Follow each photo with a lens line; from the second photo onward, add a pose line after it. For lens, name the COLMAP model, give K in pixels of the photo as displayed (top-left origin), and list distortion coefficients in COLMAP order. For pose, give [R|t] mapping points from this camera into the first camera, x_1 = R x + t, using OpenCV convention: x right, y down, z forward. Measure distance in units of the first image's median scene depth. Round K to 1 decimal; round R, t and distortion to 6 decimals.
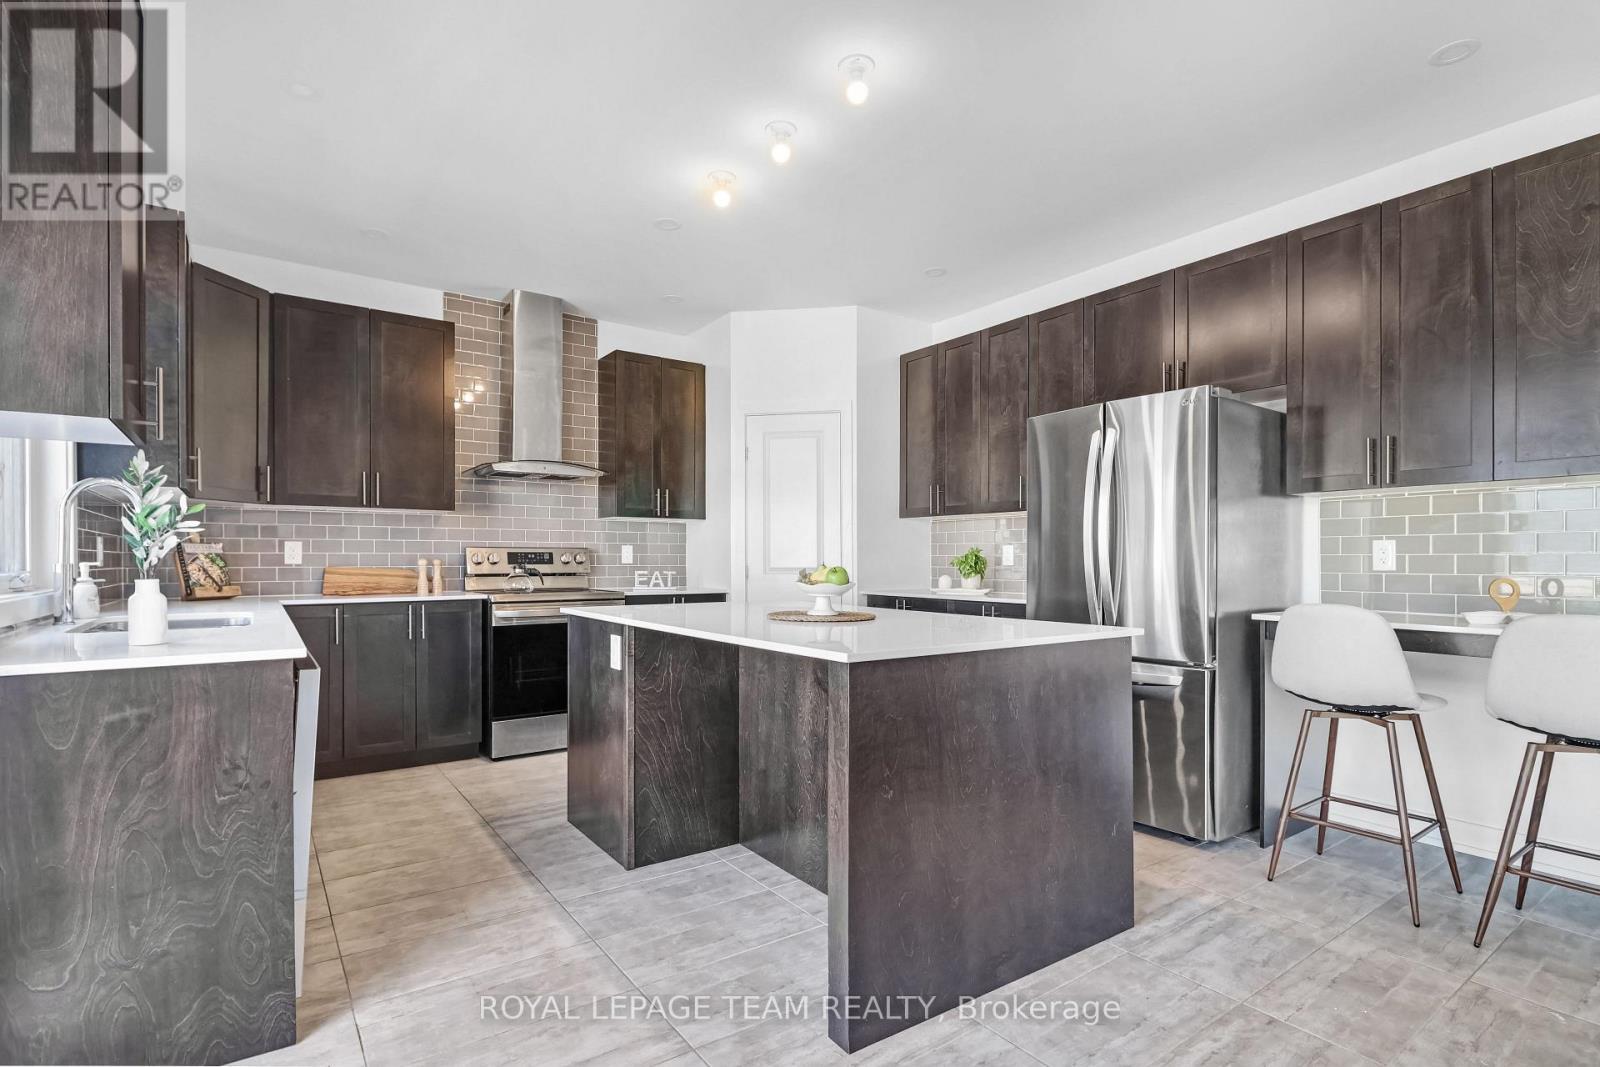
lens RADIAL K [[771.3, 0, 783.5], [0, 771.3, 562.5], [0, 0, 1]] dist [-0.001010, -0.000543]
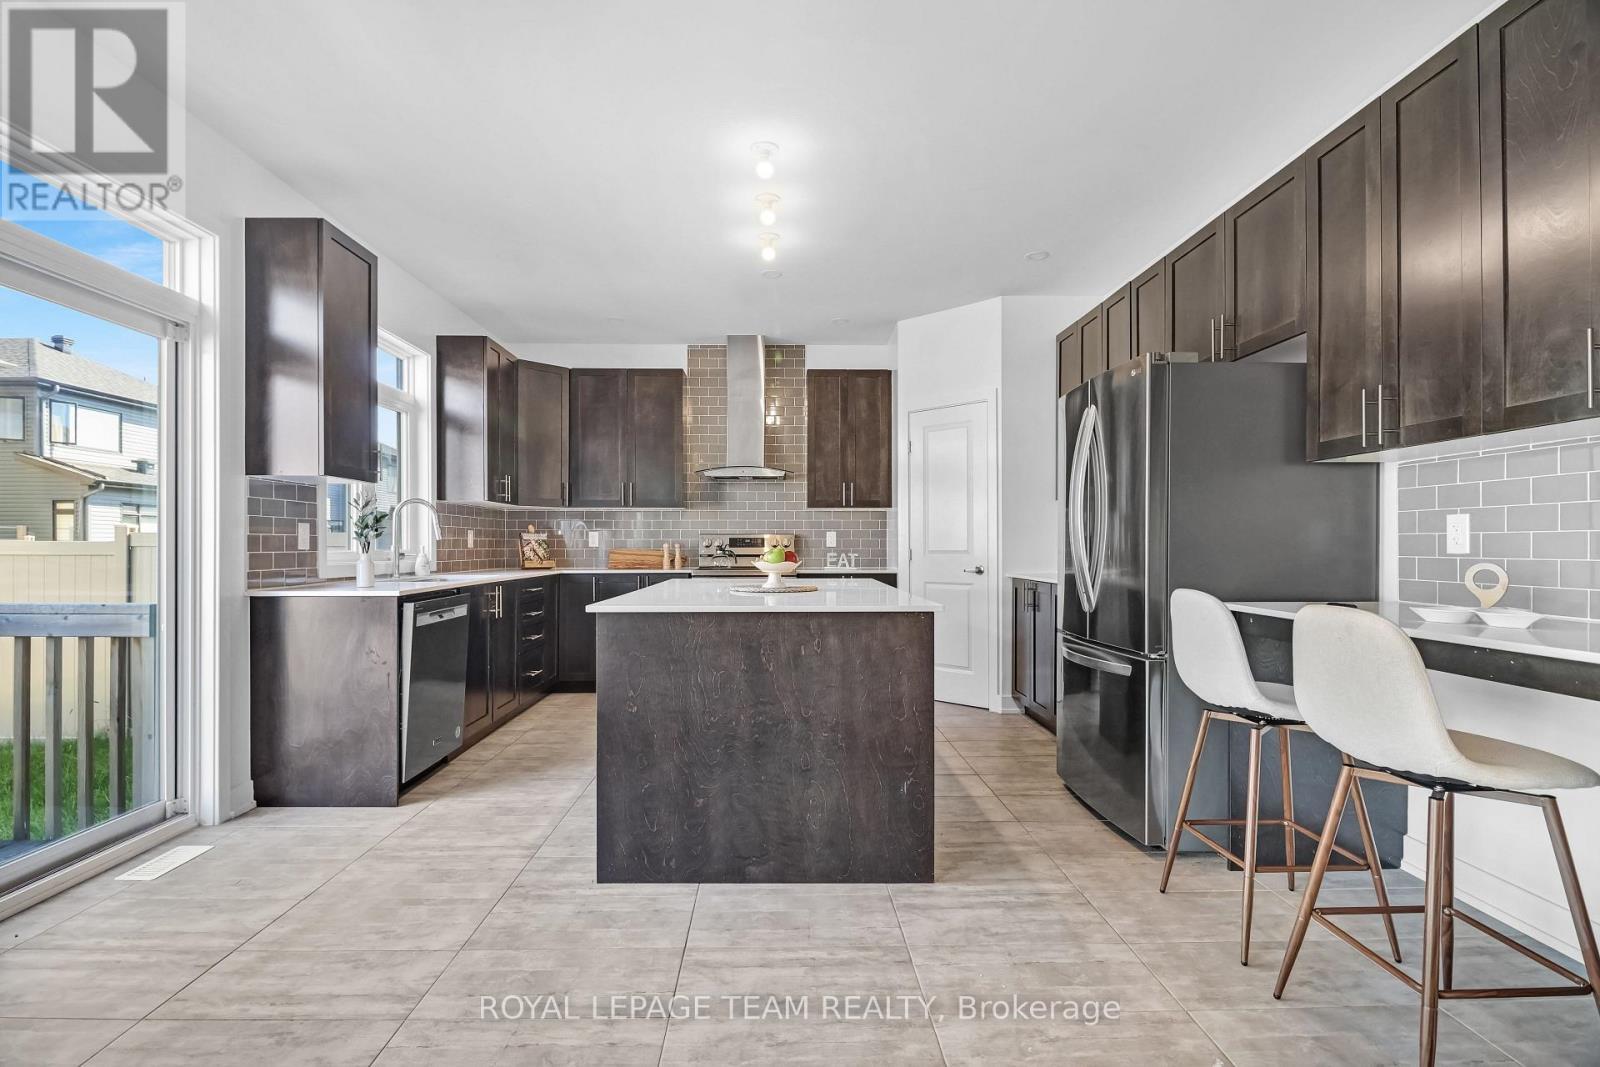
lens RADIAL K [[757.6, 0, 796.3], [0, 757.6, 545.5], [0, 0, 1]] dist [0.001151, -0.000510]
pose [[0.832809, -0.002390, -0.553555, 0.645061], [0.000707, 0.999994, -0.003255, 0.004650], [0.553560, 0.002319, 0.832806, 0.010654]]
